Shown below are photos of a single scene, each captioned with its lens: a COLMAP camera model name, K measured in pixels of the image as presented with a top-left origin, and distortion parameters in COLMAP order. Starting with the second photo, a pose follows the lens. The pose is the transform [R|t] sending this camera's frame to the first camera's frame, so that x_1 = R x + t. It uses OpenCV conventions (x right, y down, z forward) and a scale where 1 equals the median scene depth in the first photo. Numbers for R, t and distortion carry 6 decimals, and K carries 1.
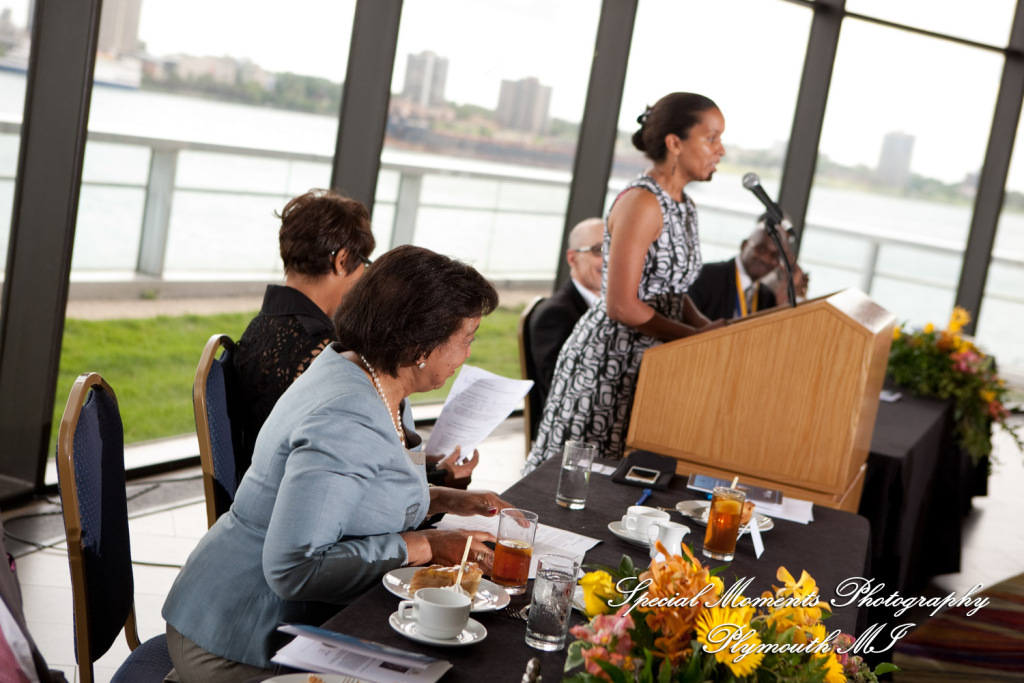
lens RADIAL K [[1636.4, 0, 517.3], [0, 1636.4, 343.2], [0, 0, 1]] dist [0.079345, 0.000000]
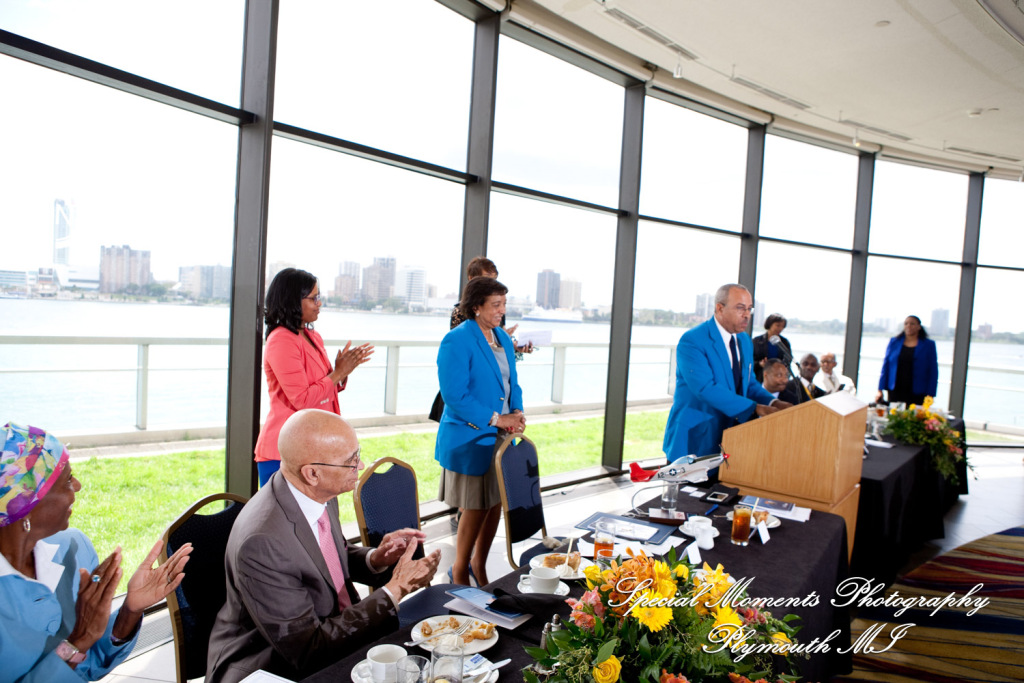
lens RADIAL K [[720.6, 0, 508.0], [0, 720.6, 338.2], [0, 0, 1]] dist [-0.097375, 0.067316]
pose [[0.942853, -0.085723, -0.321993, 0.120162], [0.044949, 0.990229, -0.132006, -0.004086], [0.330163, 0.109989, 0.937494, 0.107824]]
